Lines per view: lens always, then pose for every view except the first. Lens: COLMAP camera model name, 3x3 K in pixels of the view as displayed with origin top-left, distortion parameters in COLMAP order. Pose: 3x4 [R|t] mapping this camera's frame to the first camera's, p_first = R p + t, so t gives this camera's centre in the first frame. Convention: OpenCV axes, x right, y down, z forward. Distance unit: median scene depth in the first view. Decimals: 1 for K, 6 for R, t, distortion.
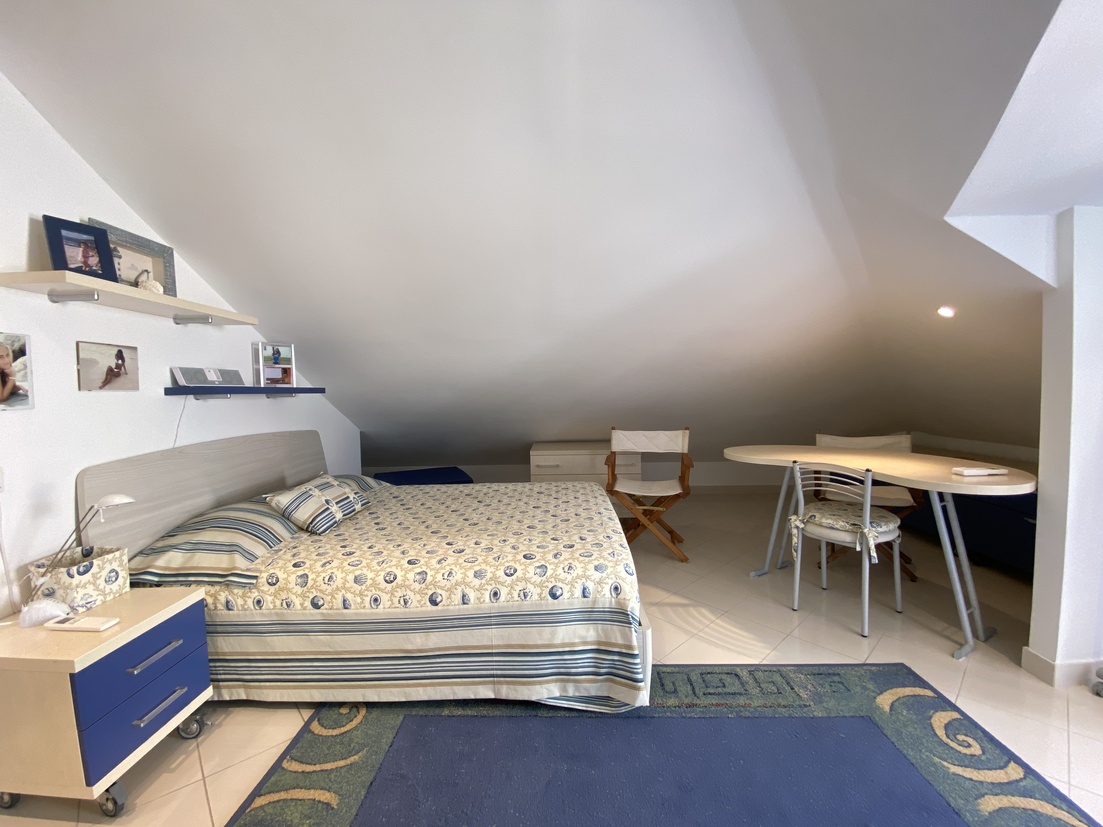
lens RADIAL K [[452.5, 0, 549.2], [0, 452.5, 410.1], [0, 0, 1]] dist [0.032307, -0.025512]
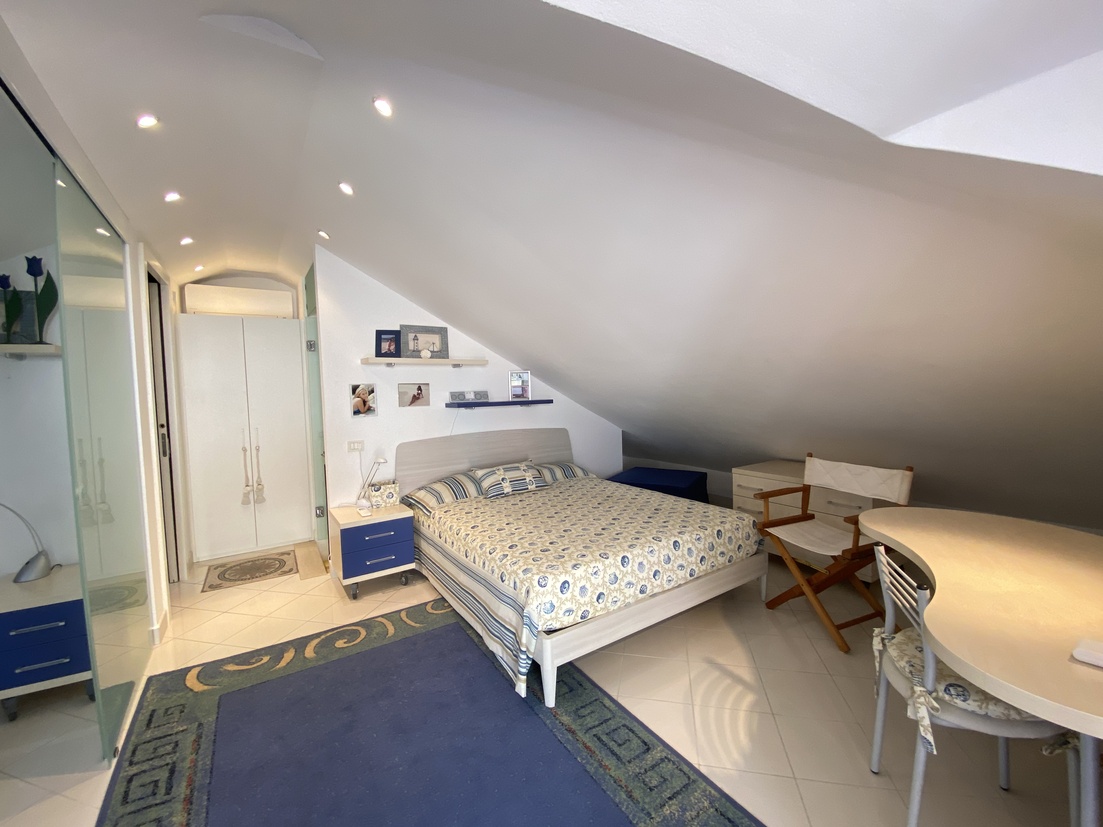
lens RADIAL K [[452.5, 0, 549.2], [0, 452.5, 410.1], [0, 0, 1]] dist [0.032307, -0.025512]
pose [[0.561735, 0.040054, -0.826347, 1.095161], [-0.017871, 0.999182, 0.036284, -0.114891], [0.827124, -0.005615, 0.561991, 0.378092]]
